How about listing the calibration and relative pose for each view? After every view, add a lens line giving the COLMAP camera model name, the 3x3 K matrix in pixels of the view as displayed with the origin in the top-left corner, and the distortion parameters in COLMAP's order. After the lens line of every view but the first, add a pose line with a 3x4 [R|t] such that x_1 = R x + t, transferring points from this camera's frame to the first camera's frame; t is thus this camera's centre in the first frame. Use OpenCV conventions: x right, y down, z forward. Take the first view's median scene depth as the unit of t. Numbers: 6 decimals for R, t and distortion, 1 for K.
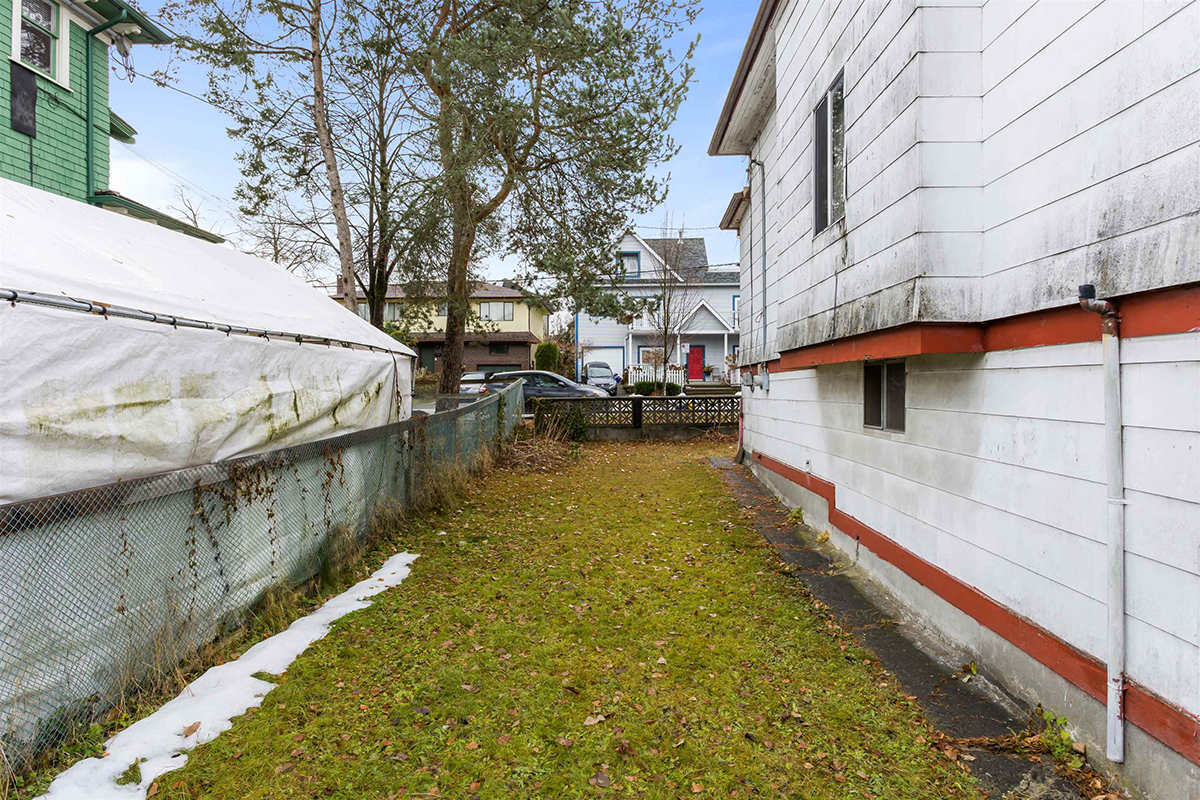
lens RADIAL K [[669.8, 0, 598.6], [0, 669.8, 387.6], [0, 0, 1]] dist [0.005087, 0.001436]
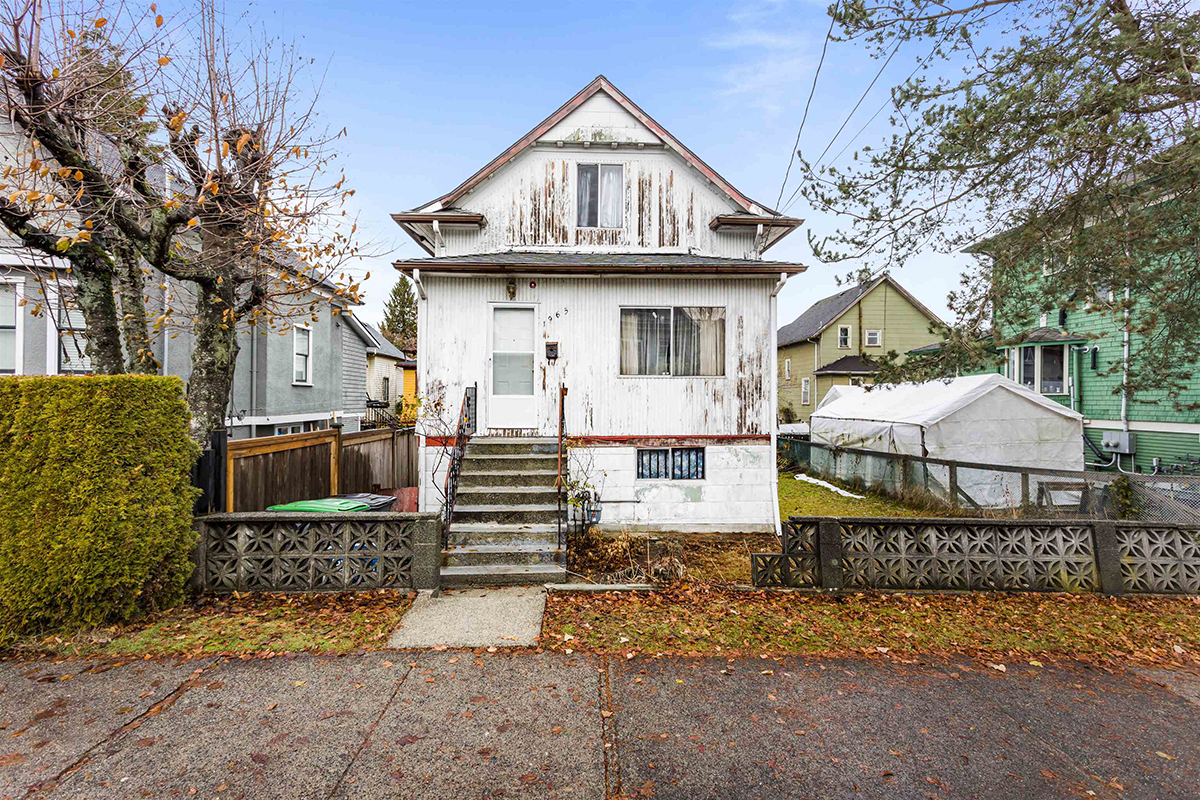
lens RADIAL K [[559.0, 0, 596.3], [0, 559.0, 396.7], [0, 0, 1]] dist [0.027384, 0.002703]
pose [[-0.999222, -0.002070, -0.039391, 1.131166], [-0.001943, 0.999993, -0.003253, -0.193014], [0.039398, -0.003174, -0.999219, 4.194500]]
